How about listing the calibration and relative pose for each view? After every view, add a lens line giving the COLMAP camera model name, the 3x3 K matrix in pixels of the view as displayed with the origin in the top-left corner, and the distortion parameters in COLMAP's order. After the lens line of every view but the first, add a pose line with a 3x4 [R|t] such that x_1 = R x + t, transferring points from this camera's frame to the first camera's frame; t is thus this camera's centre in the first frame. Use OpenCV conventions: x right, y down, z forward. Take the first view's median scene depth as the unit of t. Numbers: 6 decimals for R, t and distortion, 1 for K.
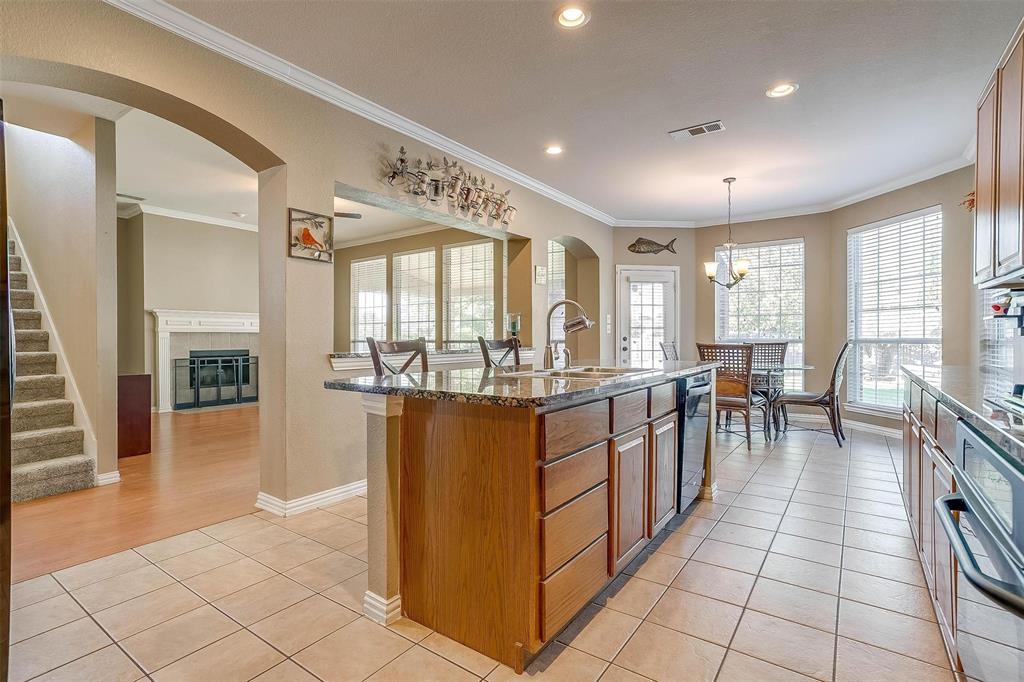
lens RADIAL K [[489.4, 0, 512.0], [0, 489.4, 341.0], [0, 0, 1]] dist [-0.001894, 0.000009]
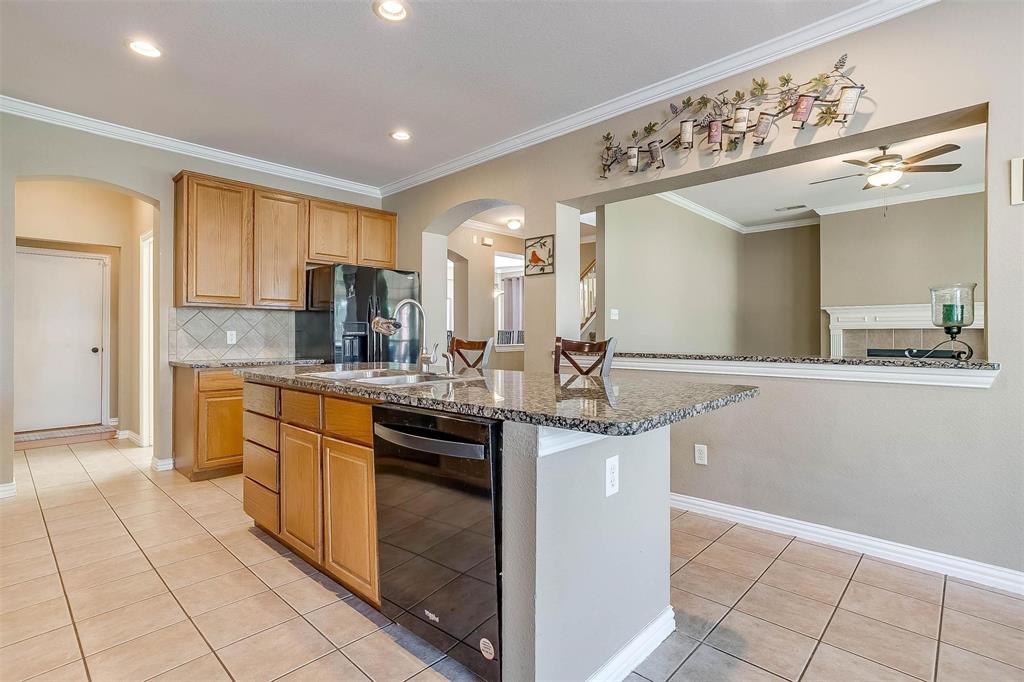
lens RADIAL K [[491.7, 0, 511.8], [0, 491.7, 330.9], [0, 0, 1]] dist [0.000166, 0.000278]
pose [[-0.130486, -0.001720, -0.991449, 0.350297], [-0.009127, 0.999958, -0.000534, -0.007898], [0.991408, 0.008979, -0.130496, 0.450964]]
